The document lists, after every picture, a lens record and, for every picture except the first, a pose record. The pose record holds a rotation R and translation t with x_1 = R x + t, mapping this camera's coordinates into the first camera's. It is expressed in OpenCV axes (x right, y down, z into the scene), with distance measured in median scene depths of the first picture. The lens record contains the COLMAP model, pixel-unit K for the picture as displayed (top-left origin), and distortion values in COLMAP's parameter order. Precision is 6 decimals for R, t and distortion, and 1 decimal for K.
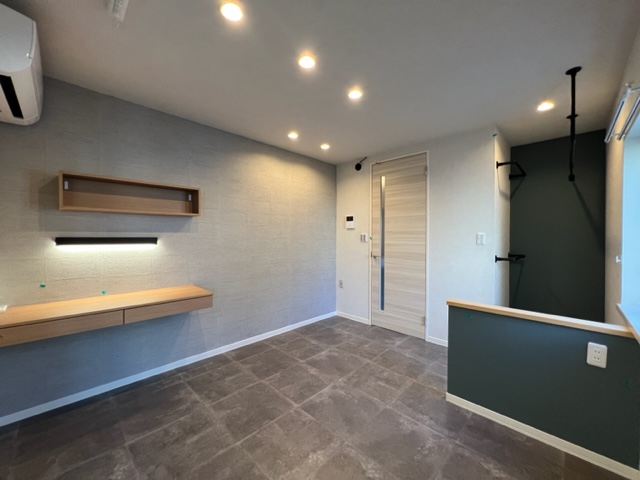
lens RADIAL K [[256.4, 0, 323.3], [0, 256.4, 238.4], [0, 0, 1]] dist [-0.000404, -0.000195]
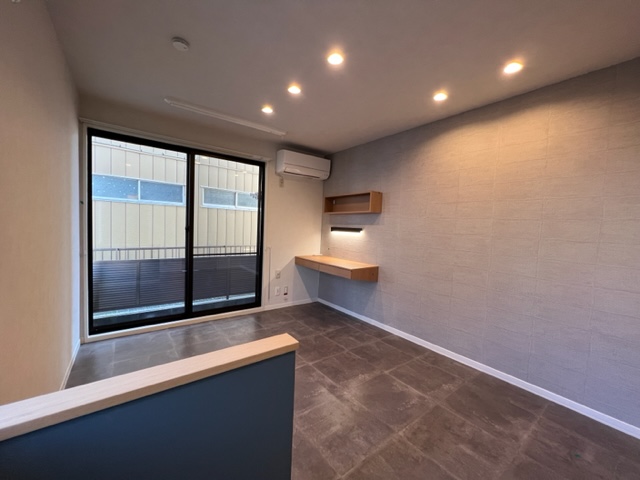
lens RADIAL K [[256.4, 0, 323.3], [0, 256.4, 238.4], [0, 0, 1]] dist [-0.000404, -0.000195]
pose [[-0.146610, 0.015712, -0.989070, 0.766081], [-0.068281, 0.997328, 0.025965, 0.028243], [0.986835, 0.071341, -0.145146, 0.866717]]
